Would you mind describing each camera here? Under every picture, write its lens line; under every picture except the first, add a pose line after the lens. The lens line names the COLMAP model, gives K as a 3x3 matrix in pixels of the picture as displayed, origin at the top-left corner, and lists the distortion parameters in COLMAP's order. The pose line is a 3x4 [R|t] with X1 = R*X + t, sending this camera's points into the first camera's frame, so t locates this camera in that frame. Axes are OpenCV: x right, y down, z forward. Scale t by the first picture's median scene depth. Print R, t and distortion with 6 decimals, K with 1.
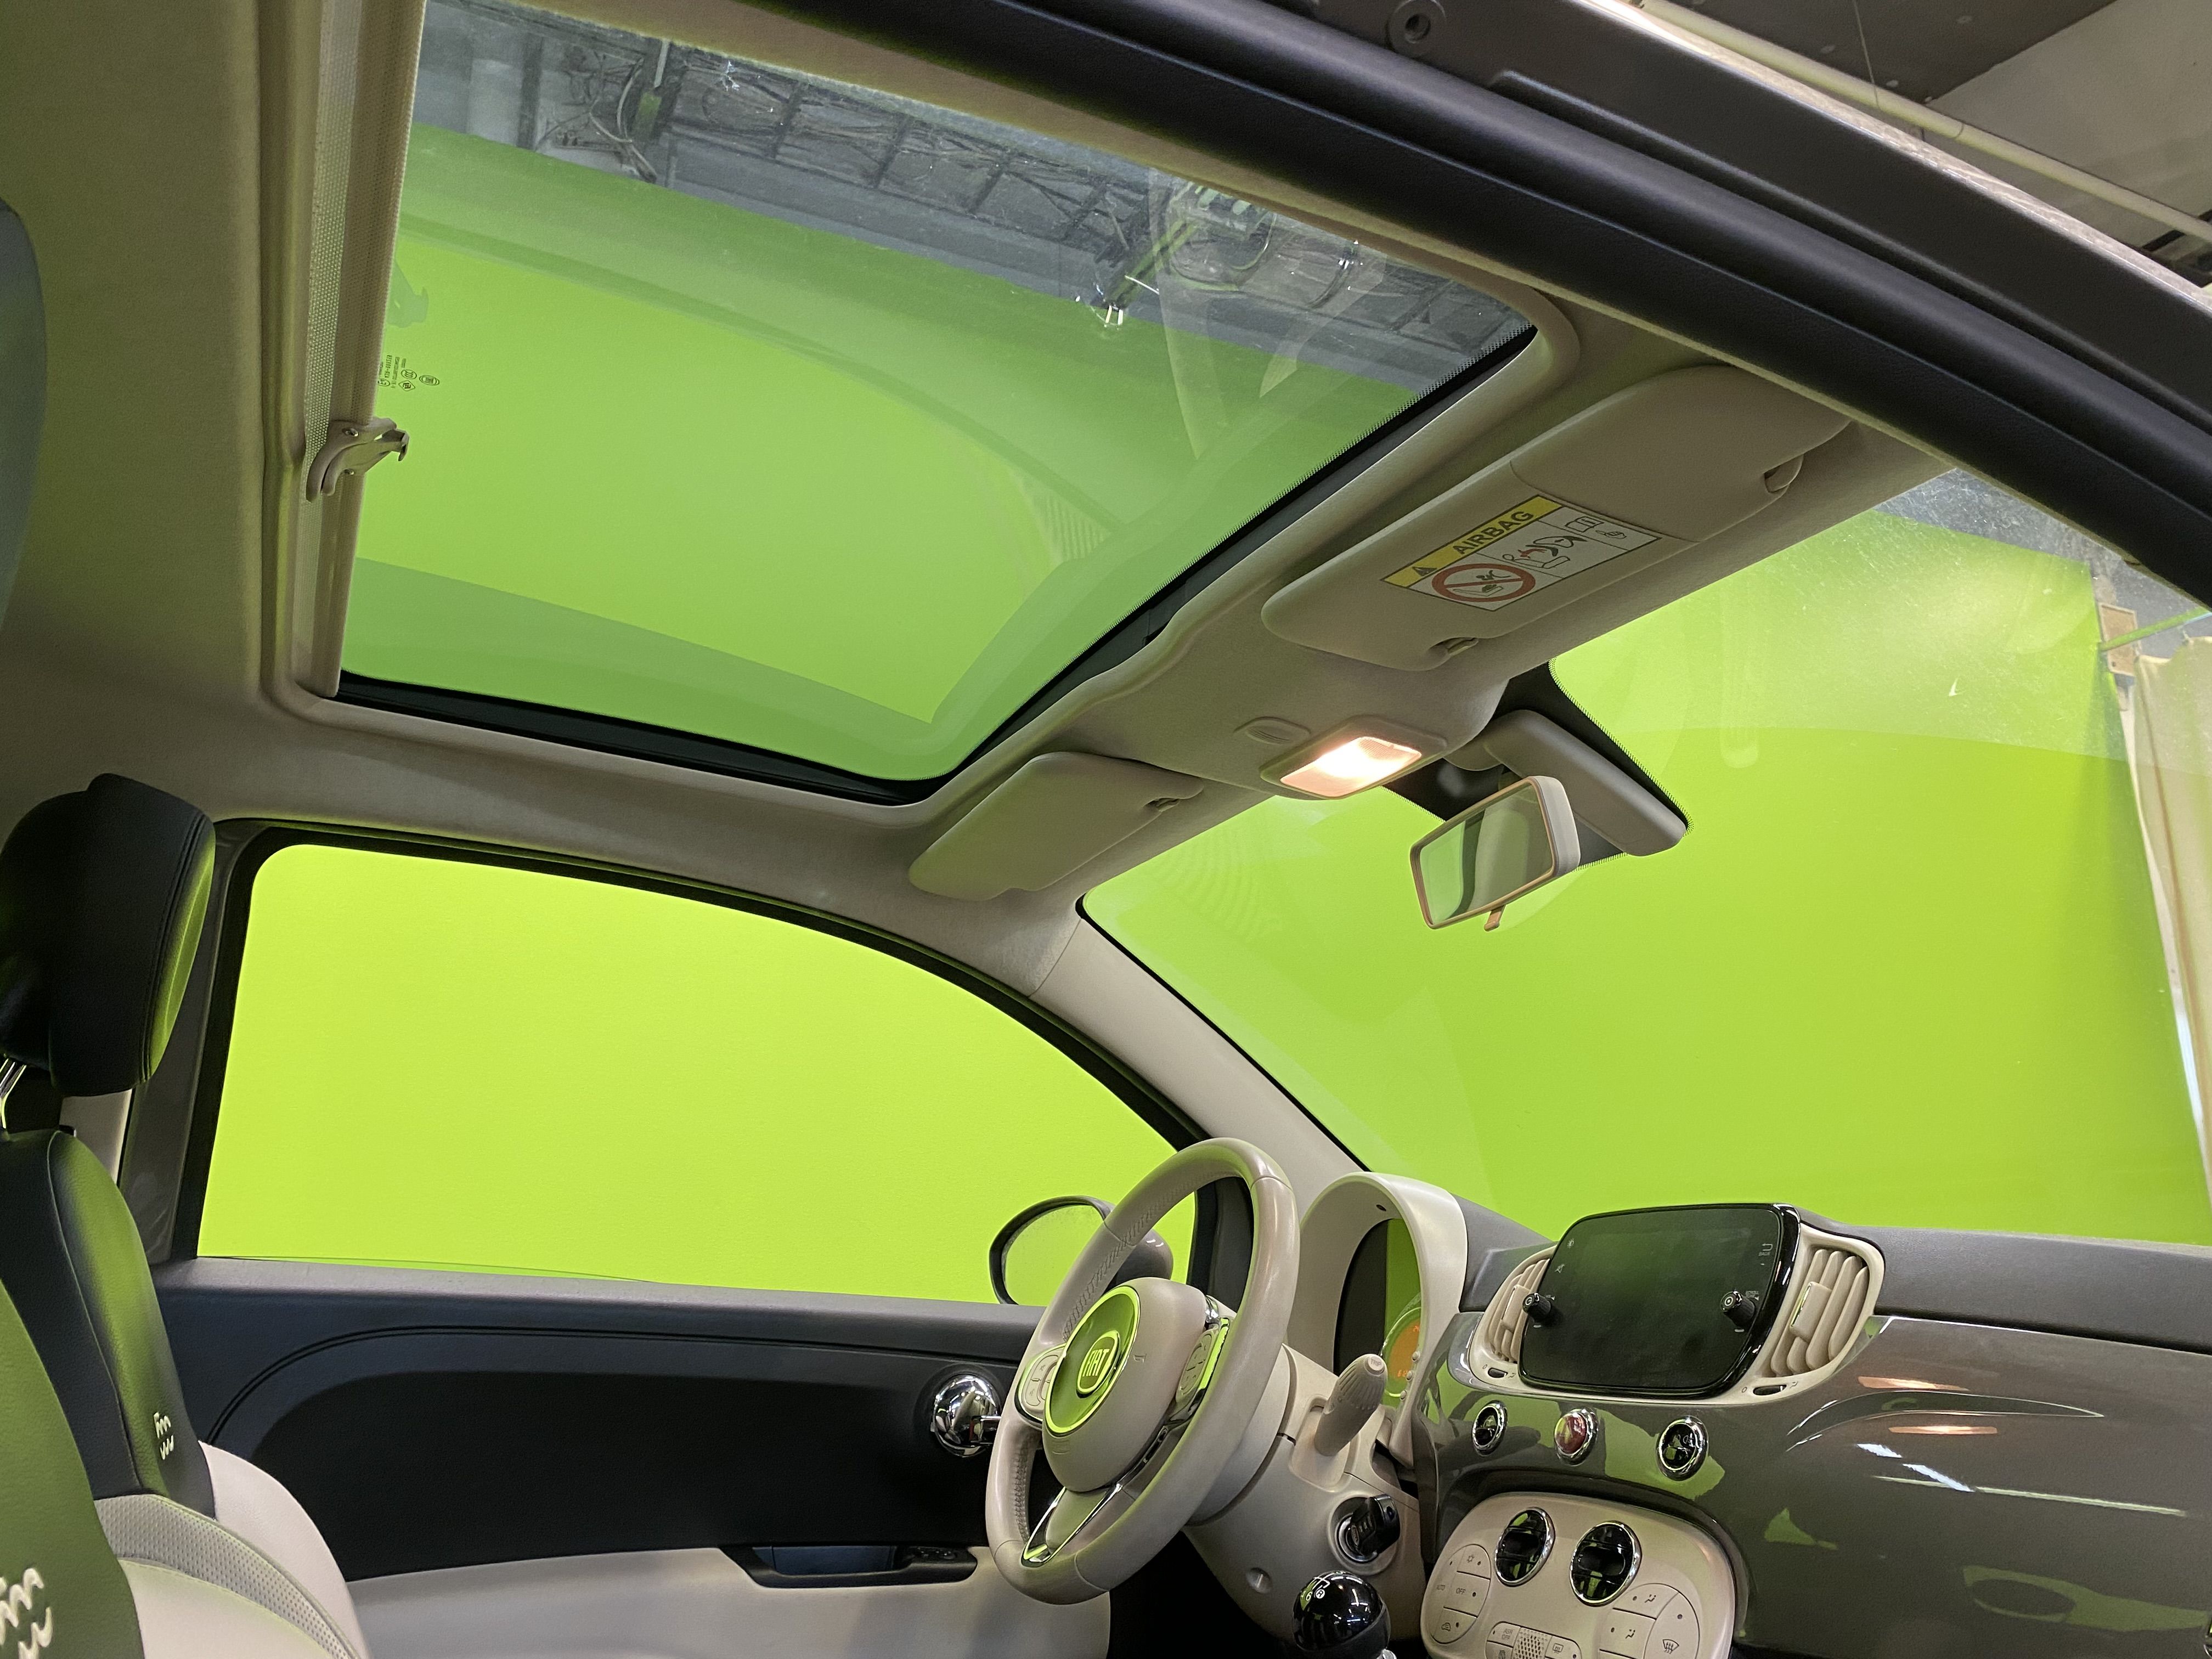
lens RADIAL K [[1653.0, 0, 1063.5], [0, 1653.0, 827.3], [0, 0, 1]] dist [-0.007110, 0.002015]
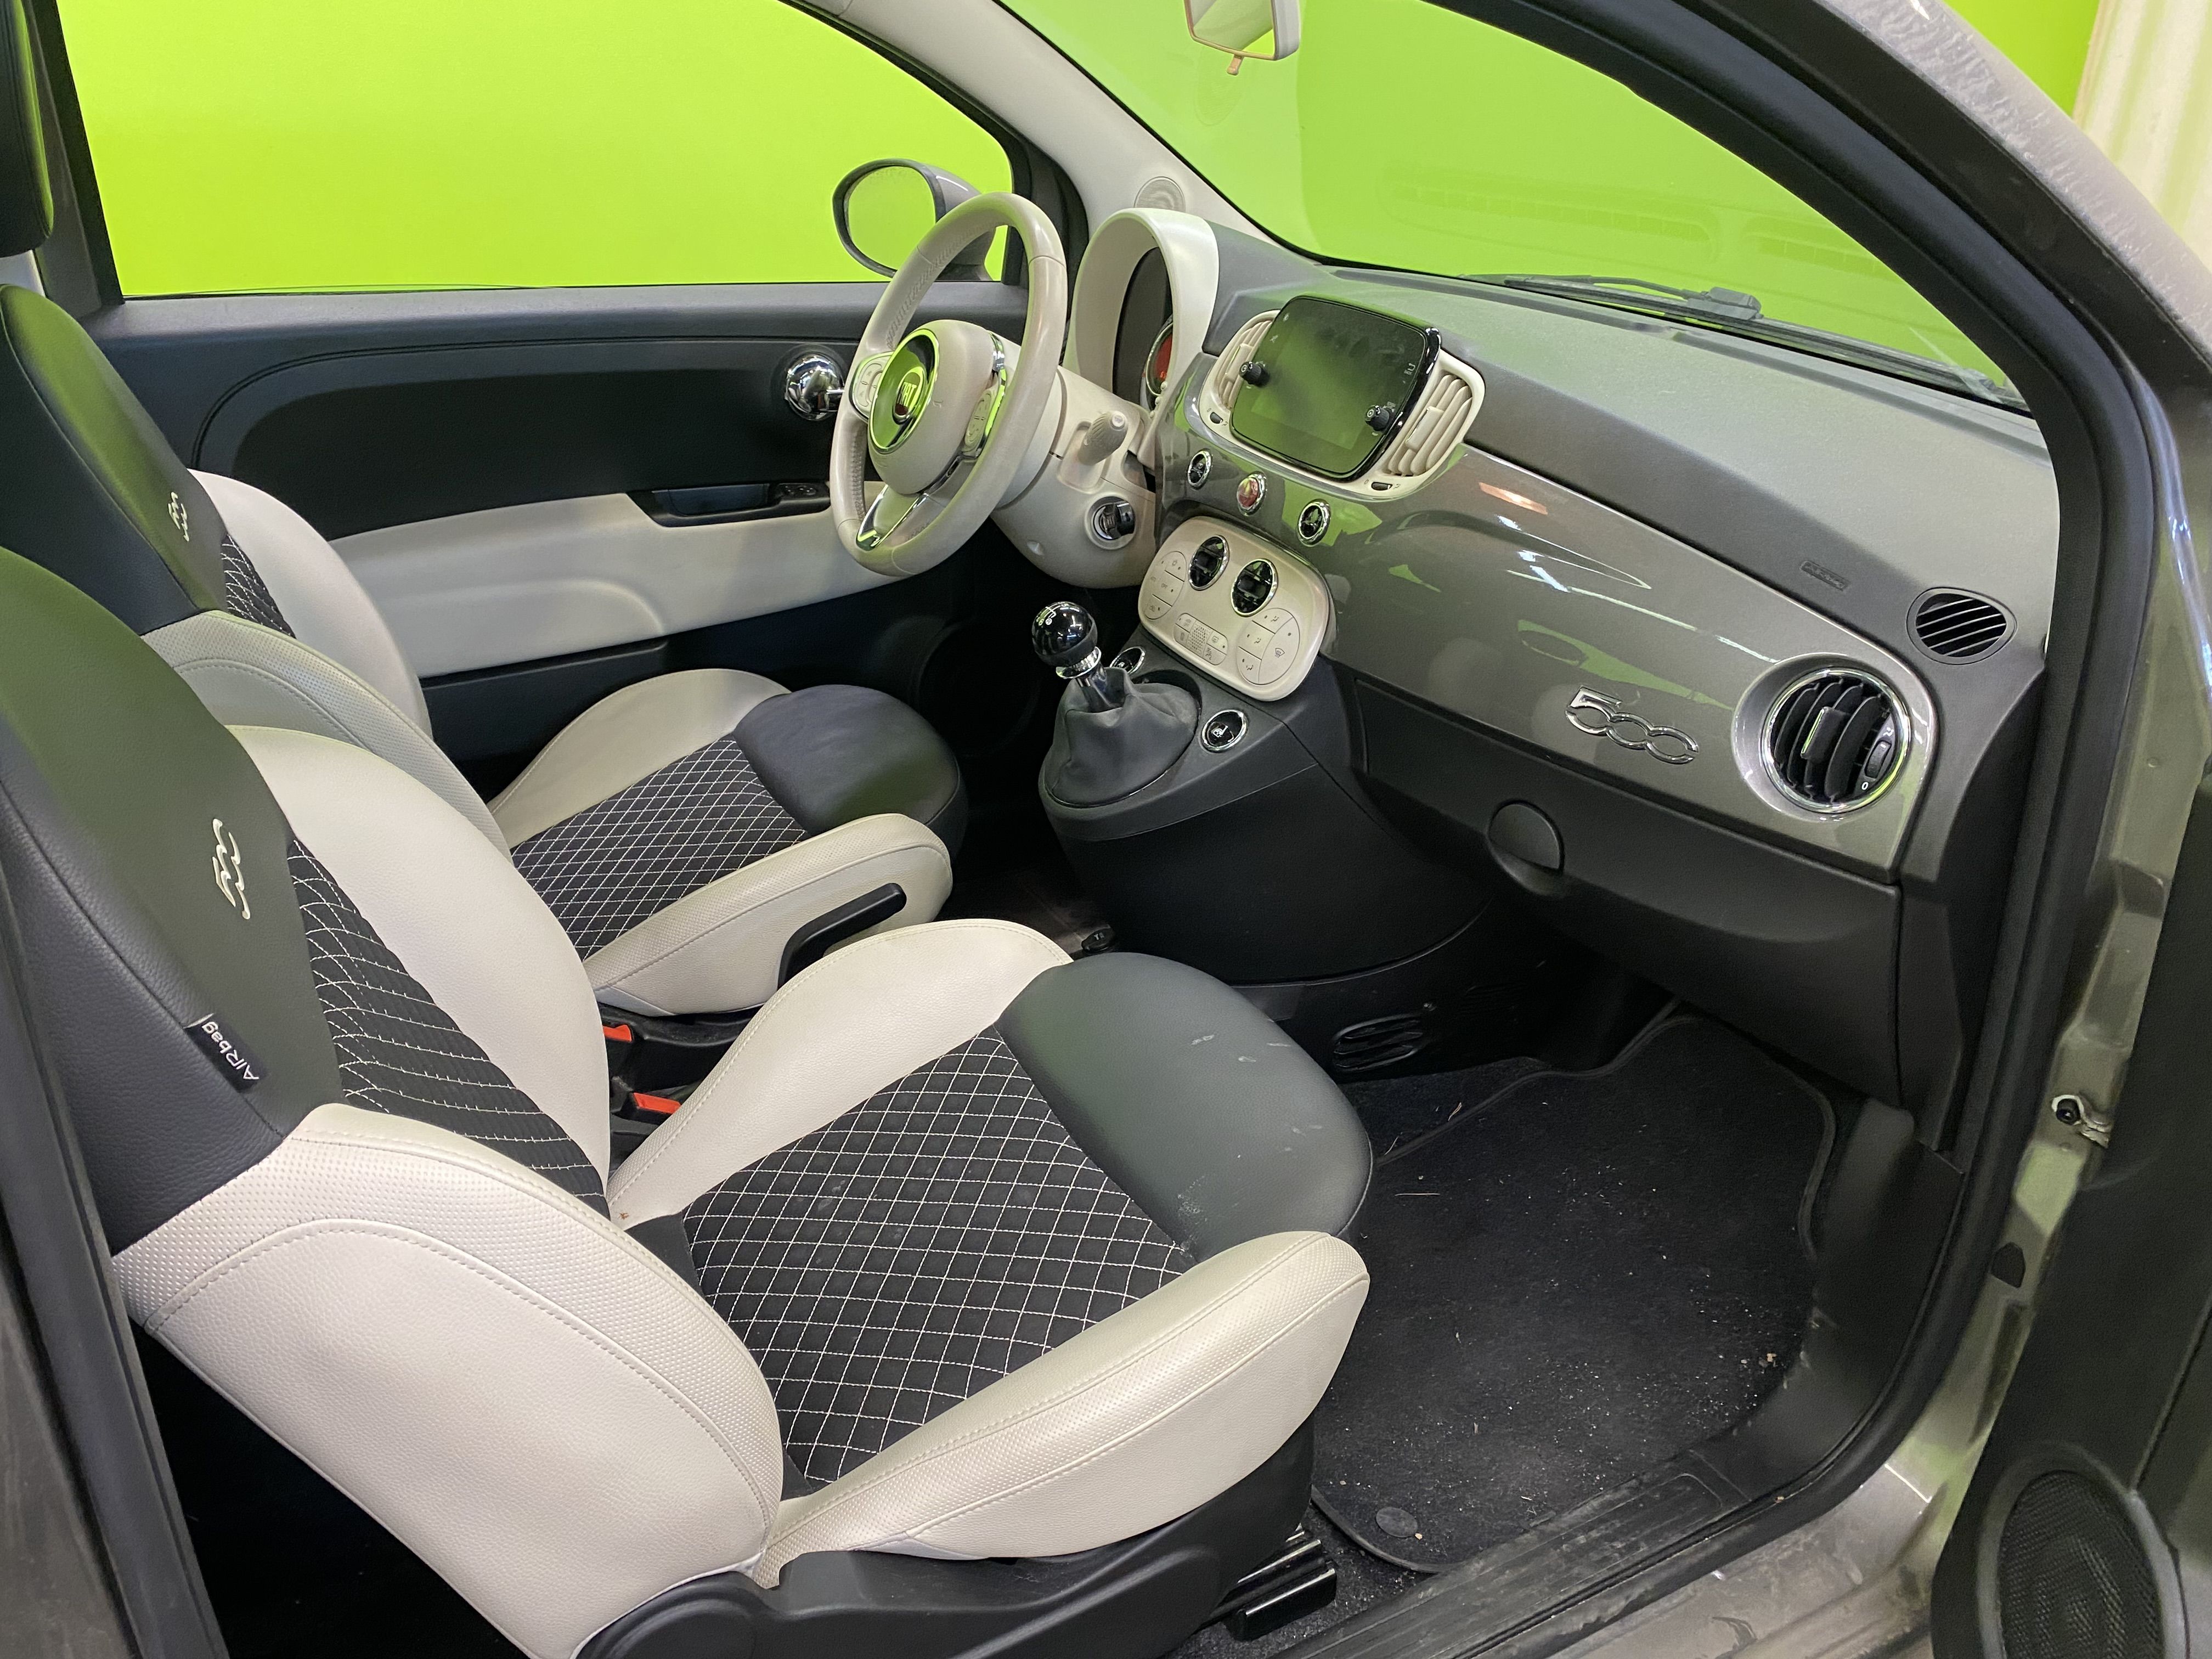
lens RADIAL K [[1653.0, 0, 1063.5], [0, 1653.0, 827.3], [0, 0, 1]] dist [-0.007110, 0.002015]
pose [[0.998606, -0.028764, 0.044265, 0.075442], [-0.009465, 0.727363, 0.686188, -0.303351], [-0.051934, -0.685650, 0.726076, -0.134320]]
